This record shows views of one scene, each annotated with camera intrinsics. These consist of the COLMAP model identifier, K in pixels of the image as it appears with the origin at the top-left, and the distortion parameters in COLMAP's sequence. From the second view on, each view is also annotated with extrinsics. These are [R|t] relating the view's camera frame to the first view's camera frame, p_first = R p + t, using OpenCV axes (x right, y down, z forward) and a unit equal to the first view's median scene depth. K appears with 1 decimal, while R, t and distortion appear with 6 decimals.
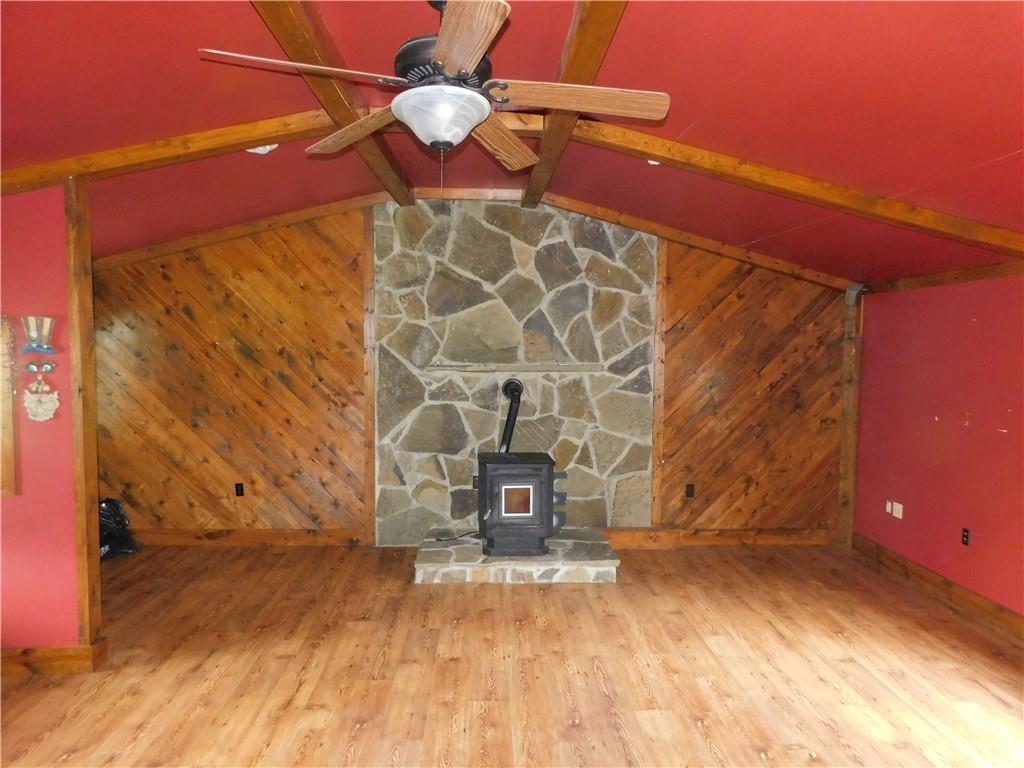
lens RADIAL K [[688.2, 0, 517.1], [0, 688.2, 380.2], [0, 0, 1]] dist [-0.045330, 0.035314]
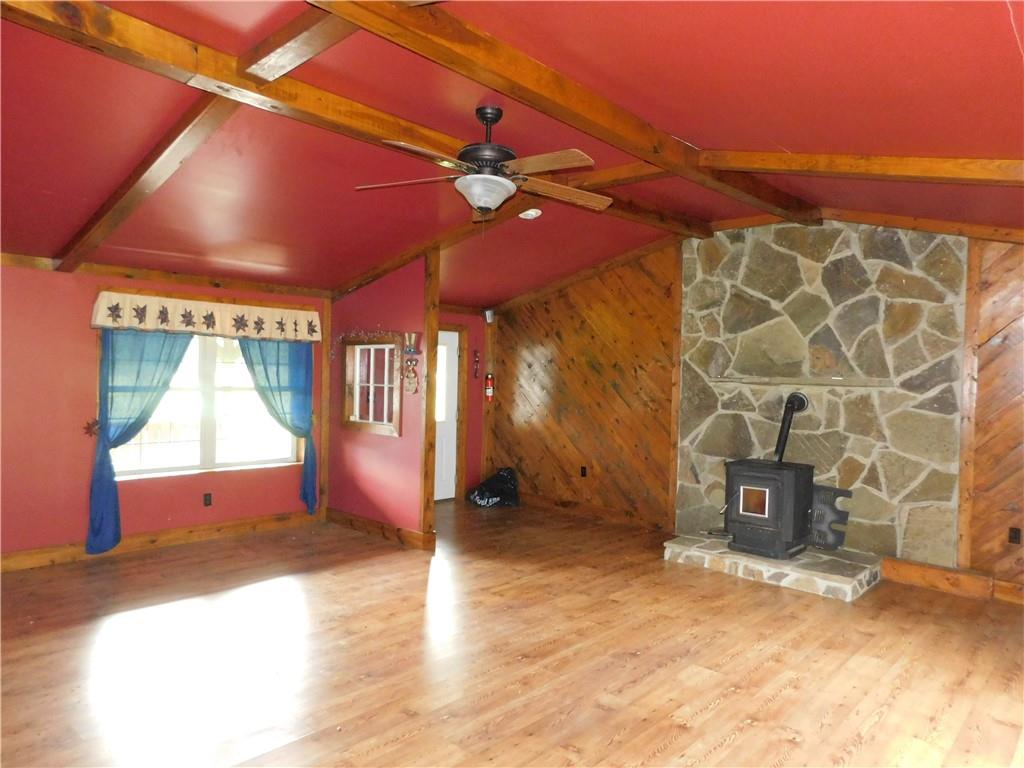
lens RADIAL K [[688.2, 0, 513.9], [0, 688.2, 380.3], [0, 0, 1]] dist [-0.045330, 0.035314]
pose [[0.705772, 0.018935, -0.708186, 0.421786], [-0.060763, 0.997577, -0.033883, 0.040591], [0.705828, 0.066945, 0.705213, -0.020386]]
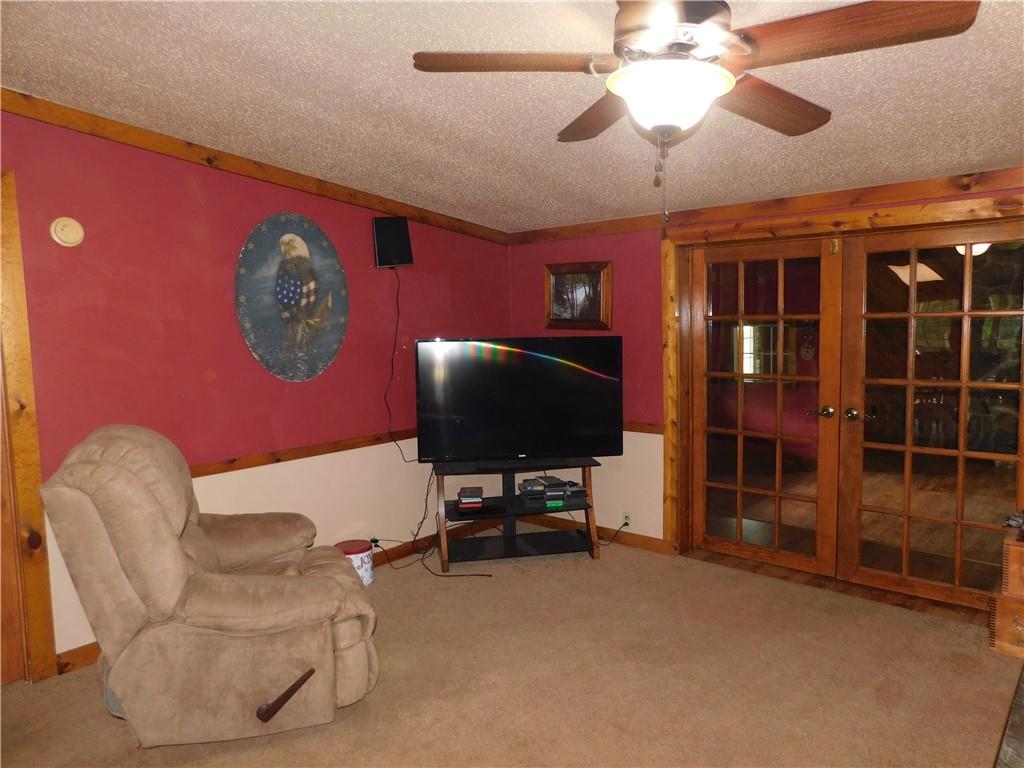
lens RADIAL K [[688.2, 0, 513.2], [0, 688.2, 378.6], [0, 0, 1]] dist [-0.045330, 0.035314]
pose [[0.712648, 0.036118, -0.700591, 0.143237], [-0.011975, 0.999155, 0.039329, 0.026356], [0.701419, -0.019638, 0.712478, -0.855164]]
